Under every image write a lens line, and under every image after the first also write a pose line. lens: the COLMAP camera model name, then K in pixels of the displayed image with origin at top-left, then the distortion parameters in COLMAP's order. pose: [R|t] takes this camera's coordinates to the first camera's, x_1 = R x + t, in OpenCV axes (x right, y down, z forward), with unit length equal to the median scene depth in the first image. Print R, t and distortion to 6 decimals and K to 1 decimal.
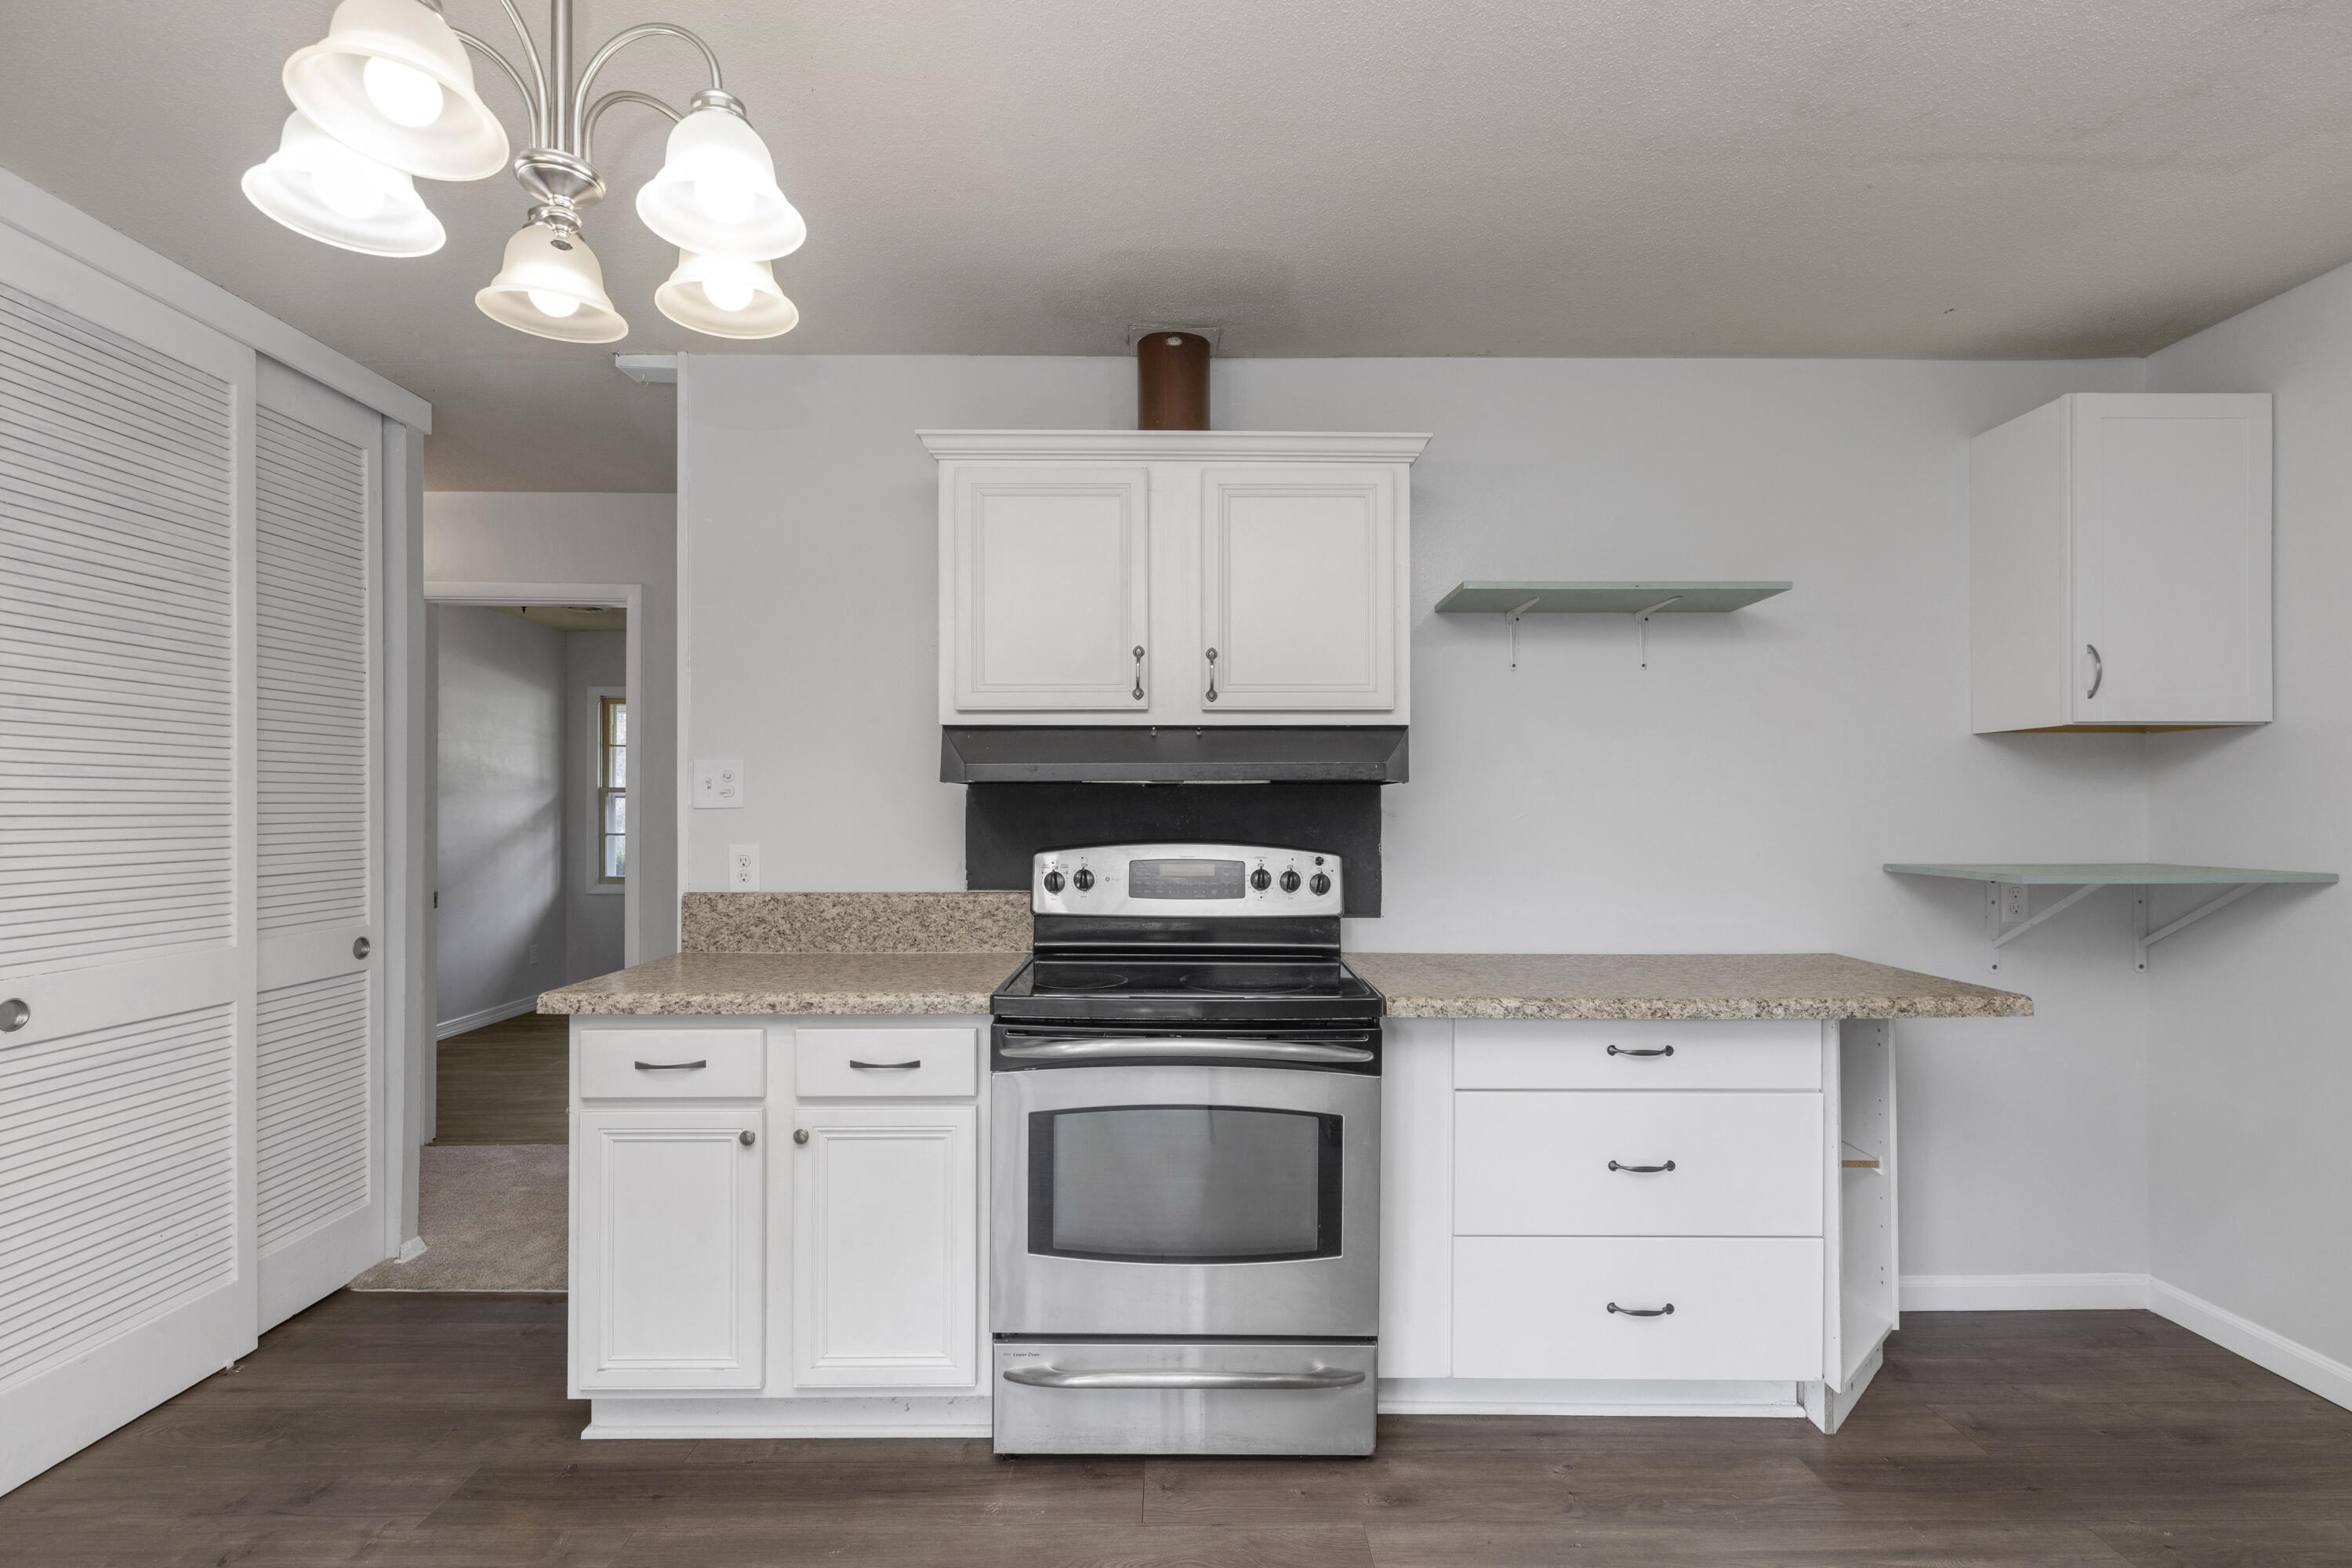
lens RADIAL K [[1083.7, 0, 1191.1], [0, 1083.7, 799.4], [0, 0, 1]] dist [0.006198, -0.000564]
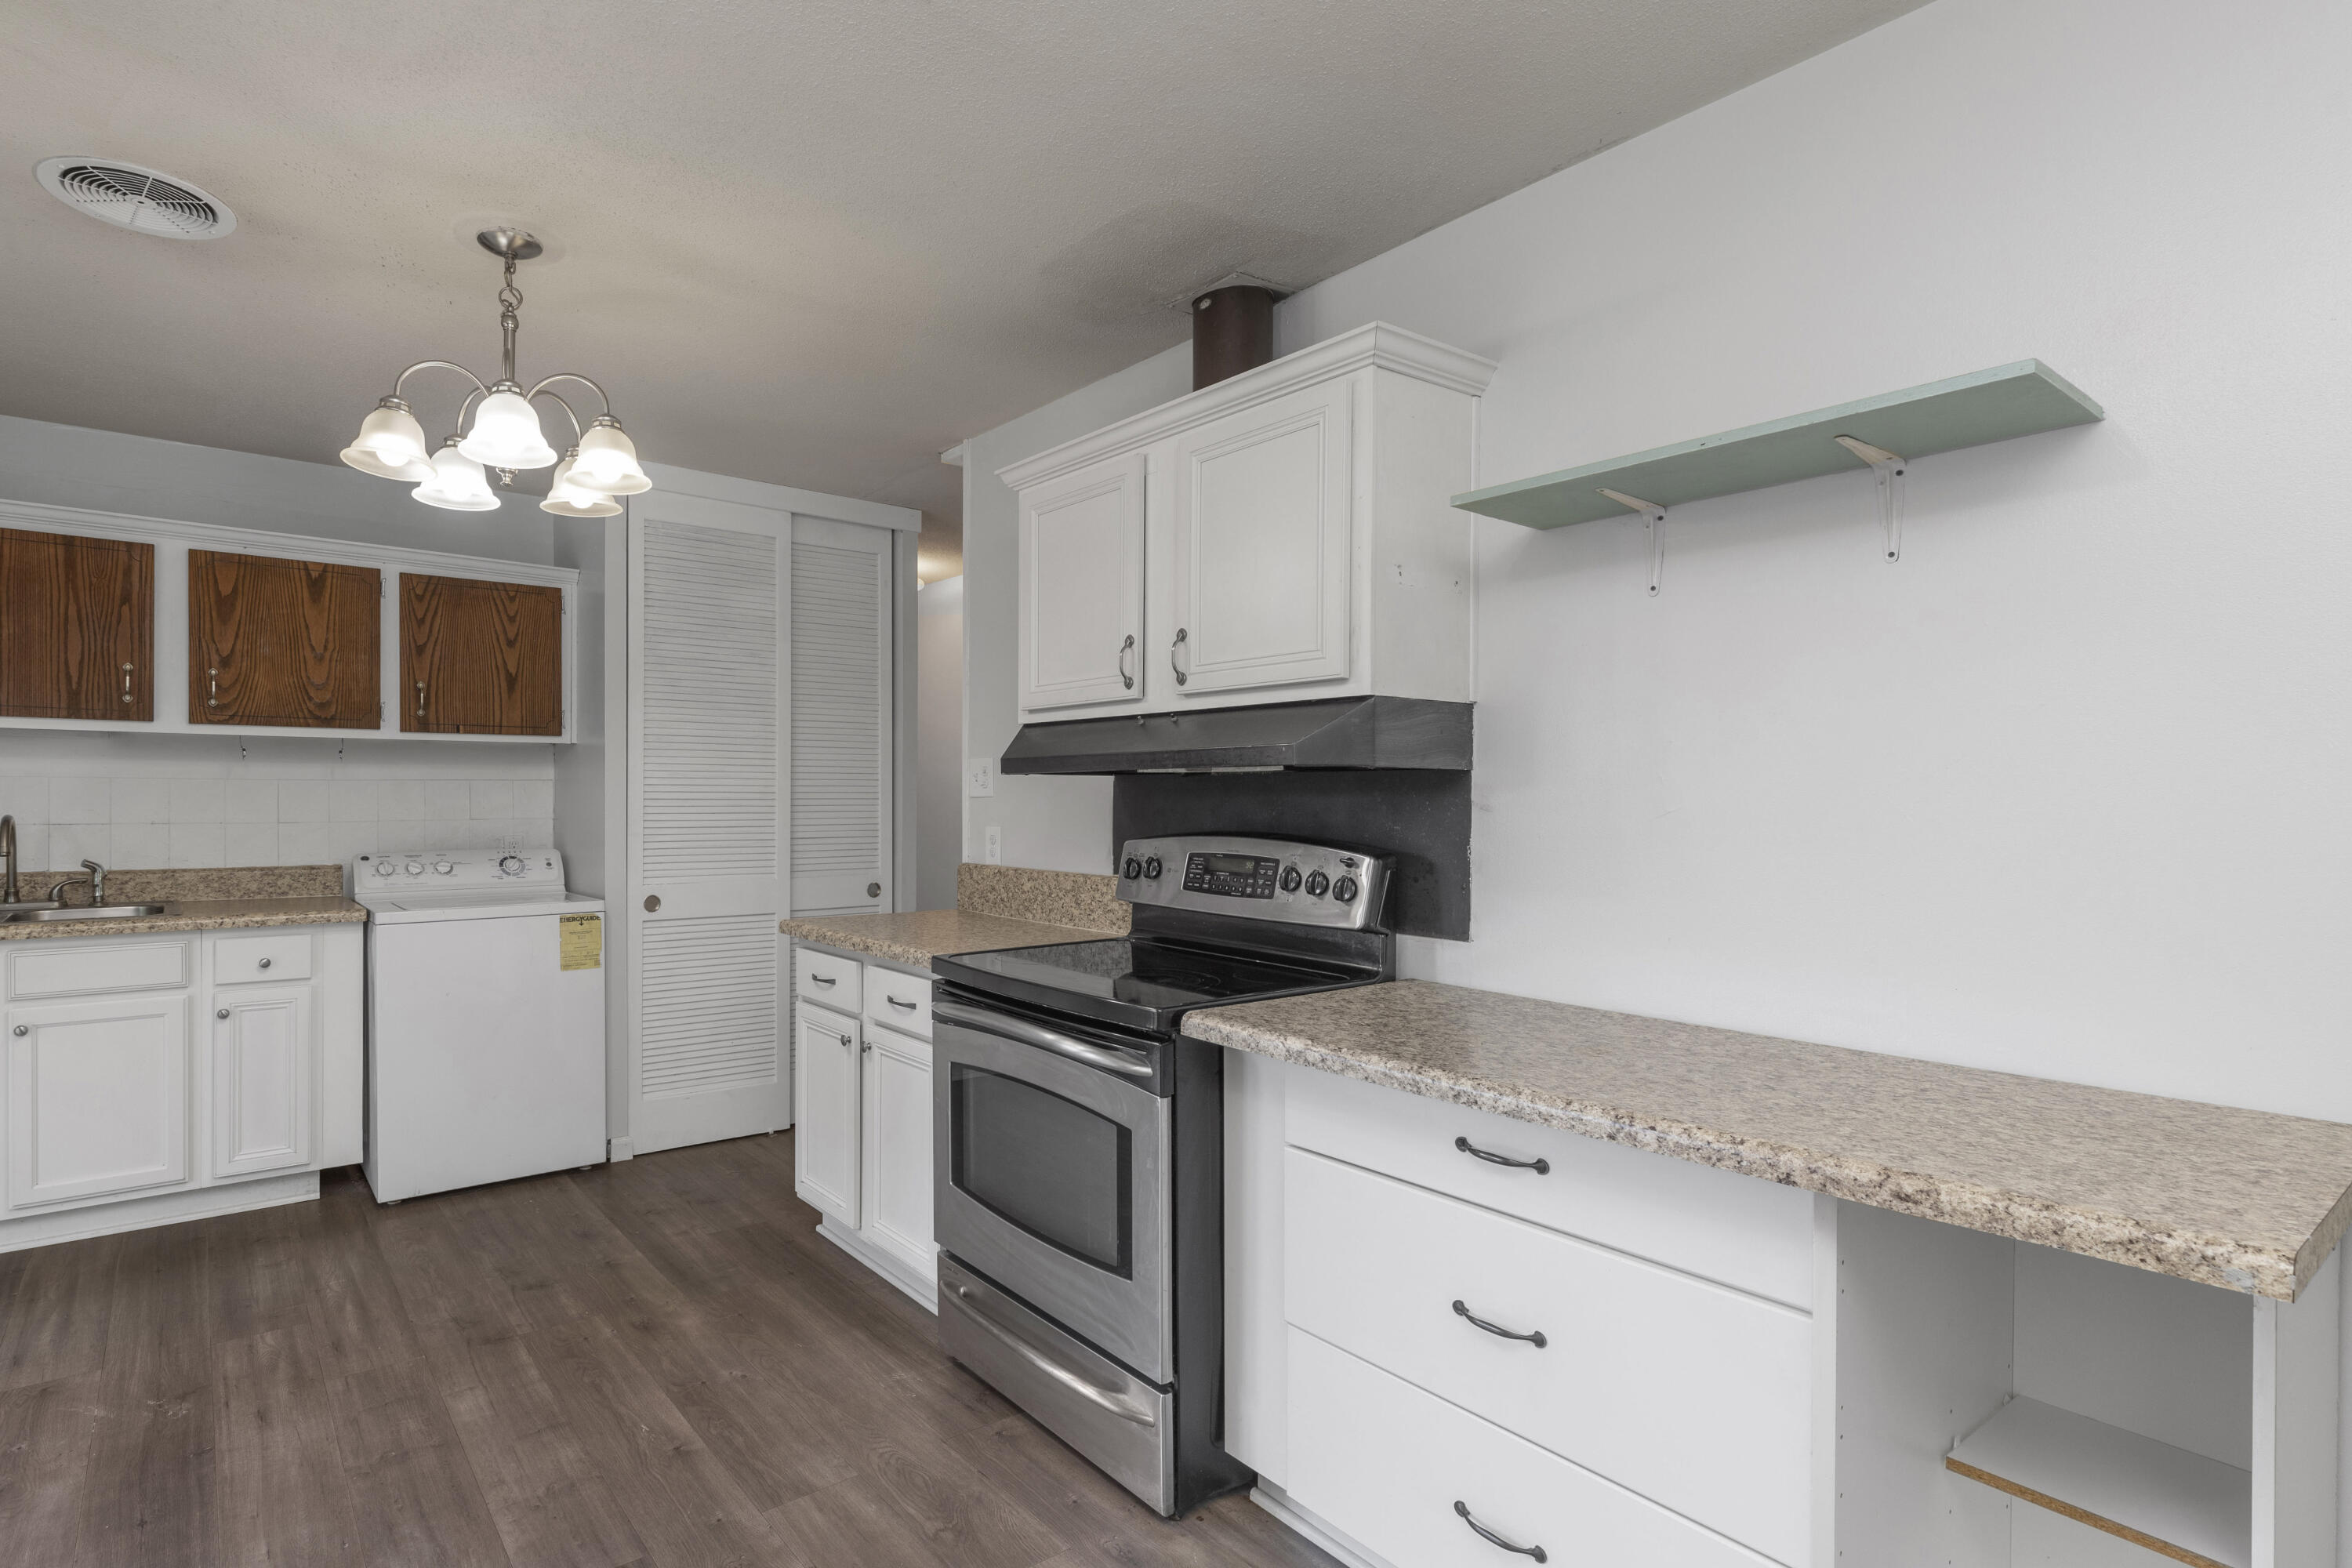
lens RADIAL K [[1164.4, 0, 1037.0], [0, 1164.4, 799.1], [0, 0, 1]] dist [0.002983, -0.000666]
pose [[0.570012, 0.004365, -0.821625, 0.722734], [0.000624, 0.999983, 0.005746, 0.002916], [0.821636, -0.003788, 0.570000, 0.293344]]
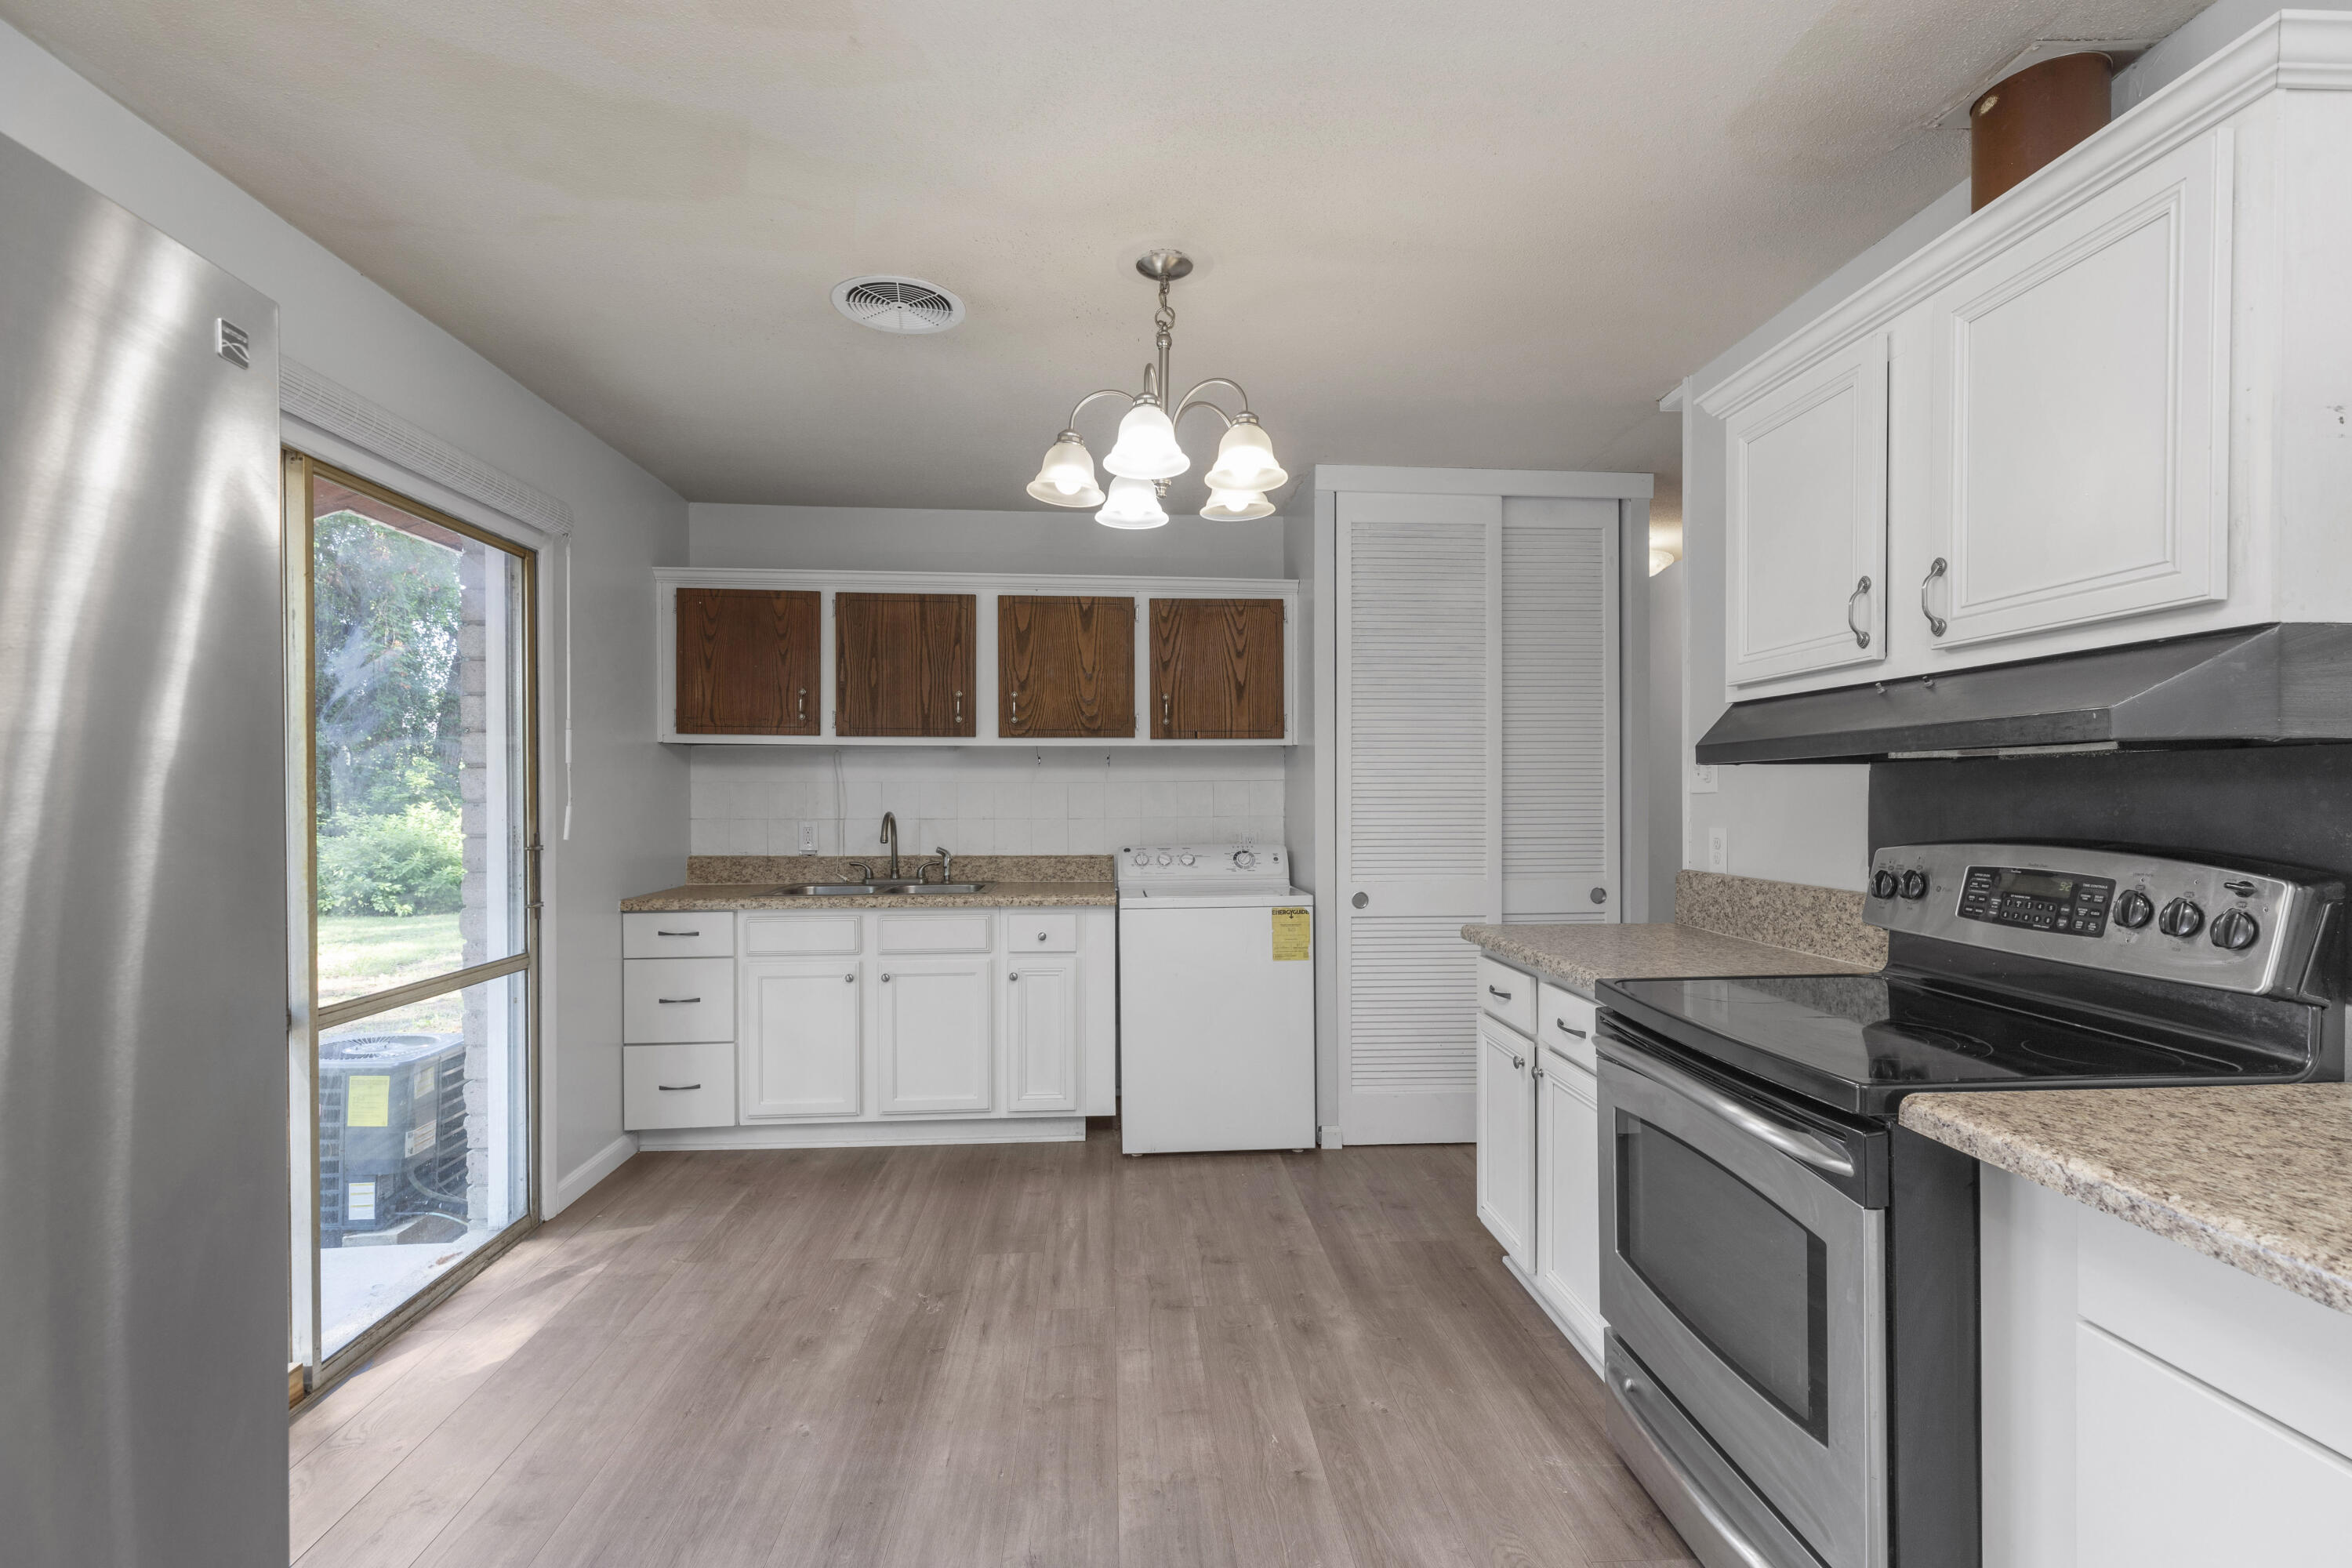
lens RADIAL K [[1112.3, 0, 1199.0], [0, 1112.3, 802.8], [0, 0, 1]] dist [0.005957, -0.000507]
pose [[0.053086, 0.006609, -0.998568, 0.648589], [0.007721, 0.999945, 0.007029, 0.006297], [0.998560, -0.008083, 0.053032, 0.455520]]
